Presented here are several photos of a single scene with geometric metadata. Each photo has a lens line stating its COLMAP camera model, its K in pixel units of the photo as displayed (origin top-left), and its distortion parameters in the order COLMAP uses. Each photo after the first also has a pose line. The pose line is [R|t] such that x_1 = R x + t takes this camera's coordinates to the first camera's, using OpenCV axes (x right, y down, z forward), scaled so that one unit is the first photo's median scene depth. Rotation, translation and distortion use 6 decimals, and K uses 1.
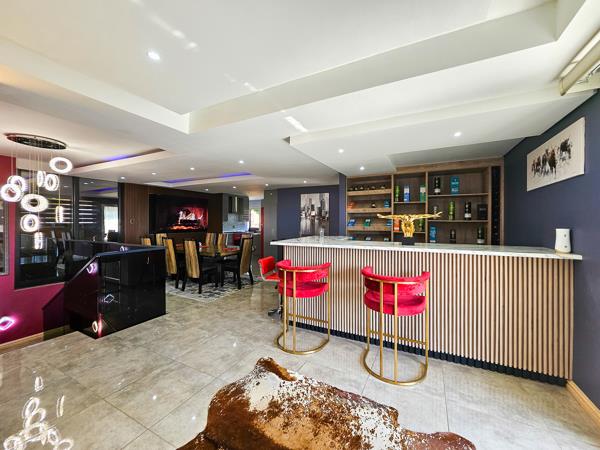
lens RADIAL K [[239.8, 0, 300.0], [0, 239.8, 225.0], [0, 0, 1]] dist [-0.000837, -0.000044]
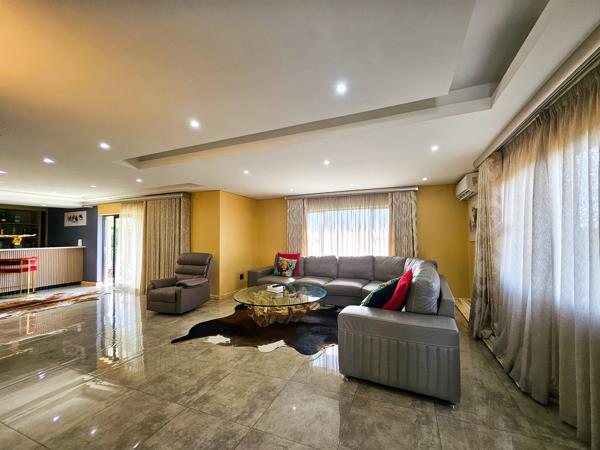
lens RADIAL K [[239.8, 0, 300.0], [0, 239.8, 225.0], [0, 0, 1]] dist [-0.000837, -0.000044]
pose [[-0.093783, 0.043768, 0.994630, -2.484025], [0.032236, 0.998643, -0.040905, 0.046586], [-0.995071, 0.028227, -0.095067, -1.725587]]
